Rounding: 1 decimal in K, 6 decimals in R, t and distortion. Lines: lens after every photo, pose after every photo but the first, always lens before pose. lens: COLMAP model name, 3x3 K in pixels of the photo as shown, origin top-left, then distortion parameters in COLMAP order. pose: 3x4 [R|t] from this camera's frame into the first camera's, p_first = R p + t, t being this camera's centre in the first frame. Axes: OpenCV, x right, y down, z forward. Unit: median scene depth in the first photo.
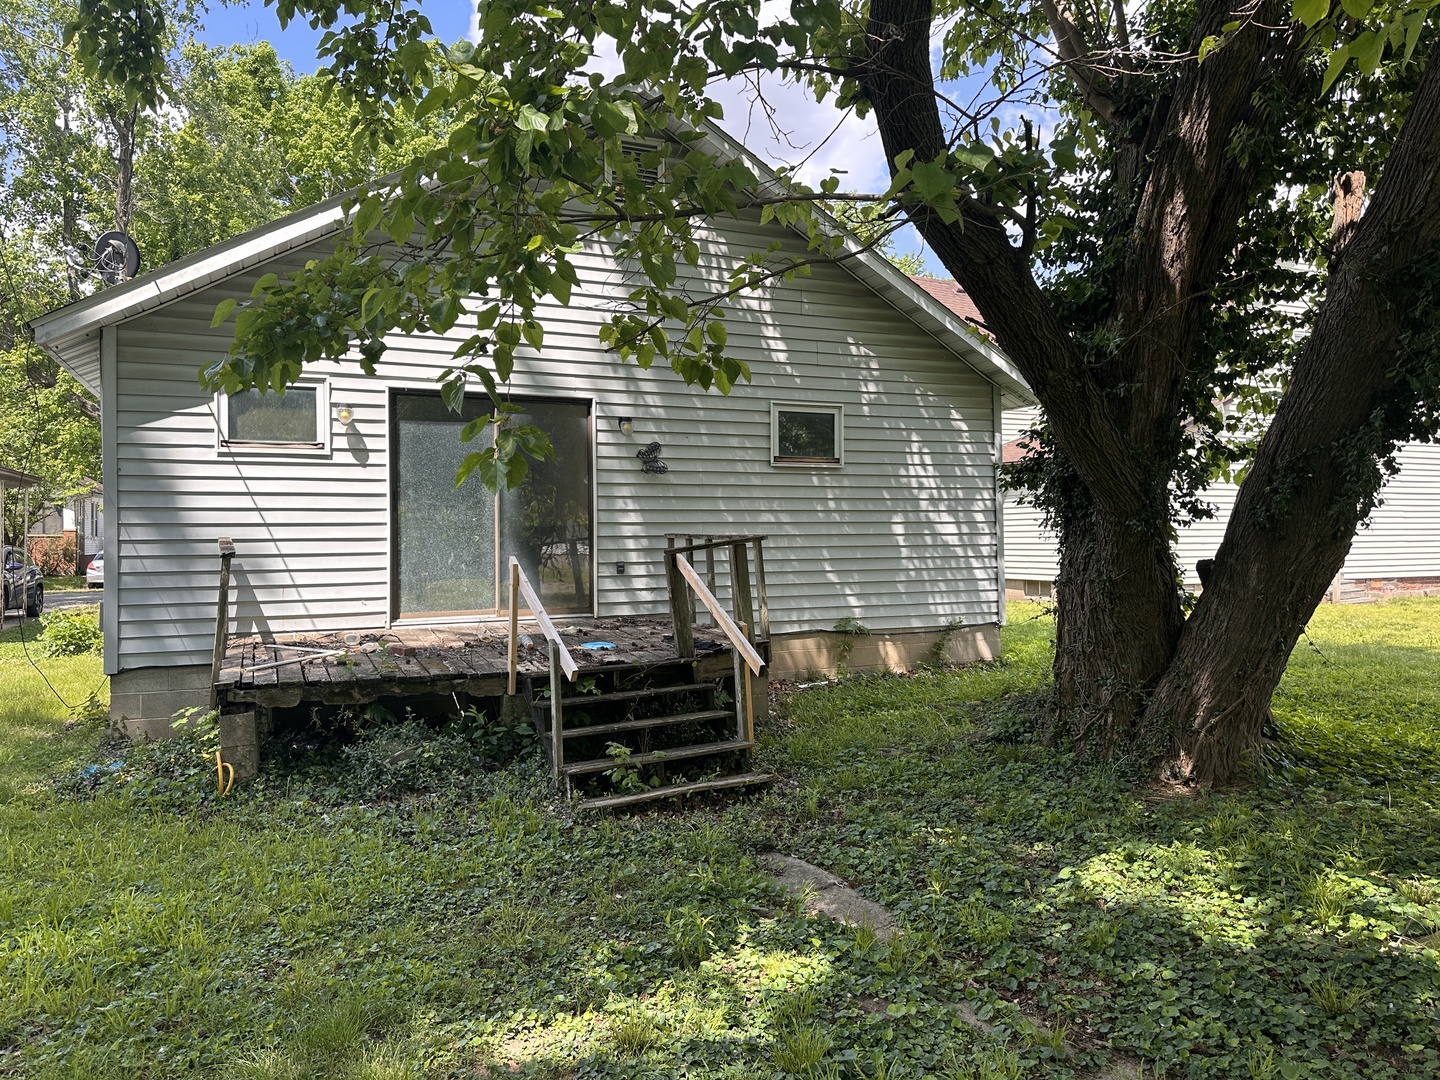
lens RADIAL K [[997.1, 0, 720.0], [0, 997.1, 540.0], [0, 0, 1]] dist [0.149376, -0.237873]
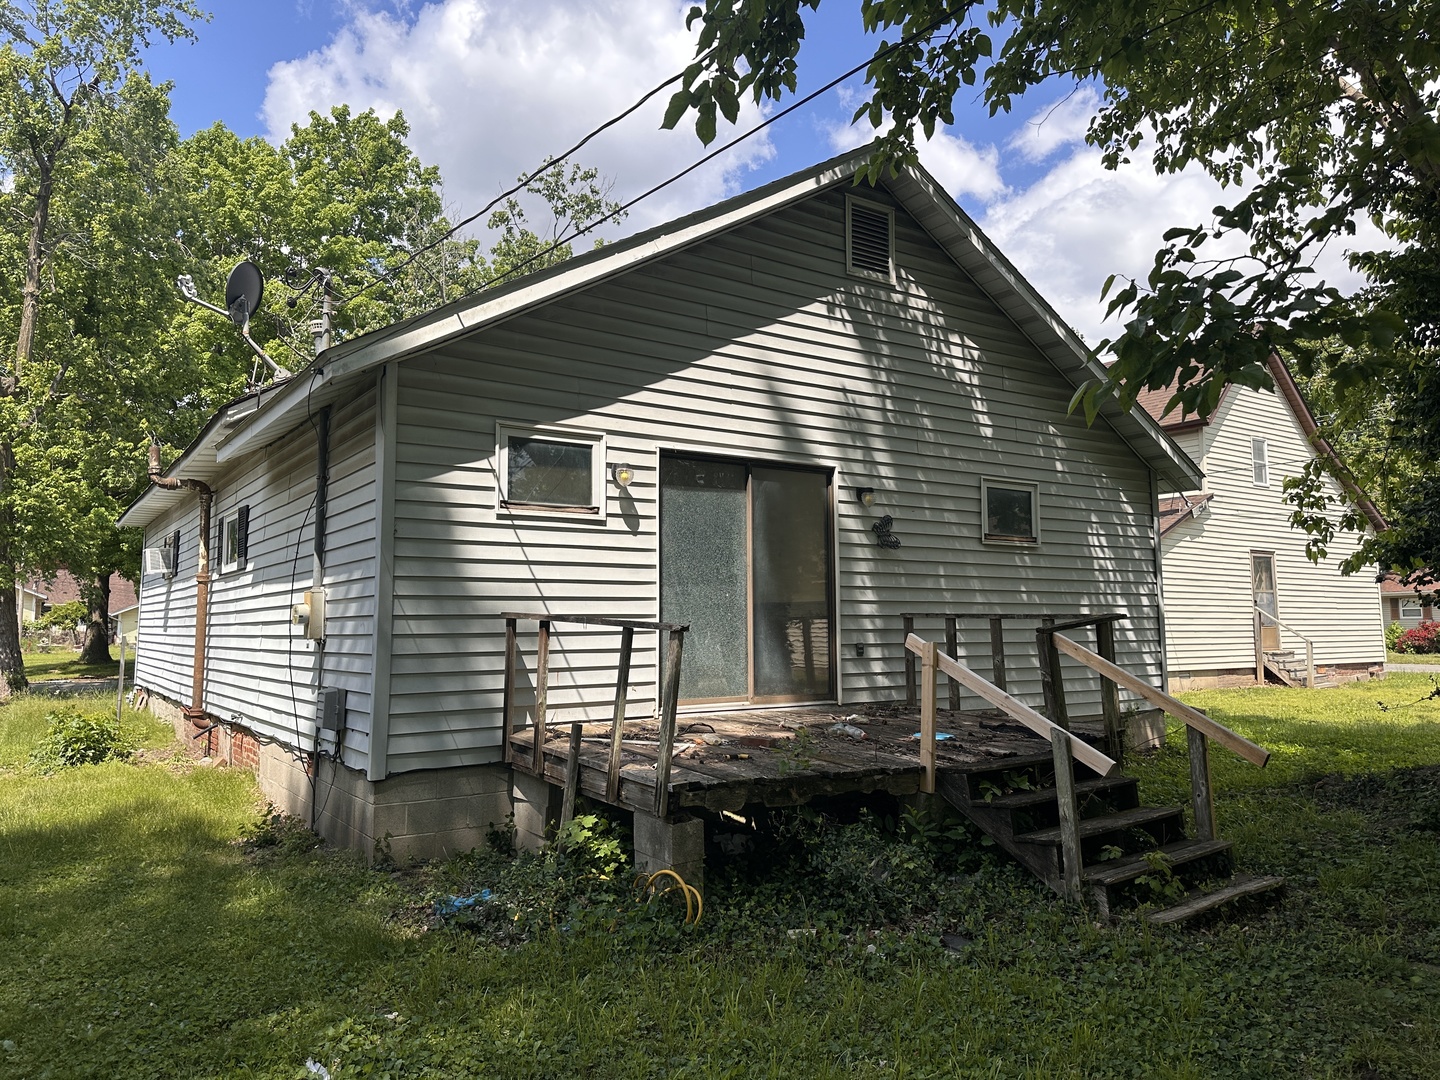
lens RADIAL K [[997.1, 0, 720.0], [0, 997.1, 540.0], [0, 0, 1]] dist [0.149376, -0.237873]
pose [[0.982377, 0.019566, 0.185883, -0.402809], [-0.002761, 0.995917, -0.090236, 0.010674], [-0.186890, 0.088133, 0.978420, 0.113496]]
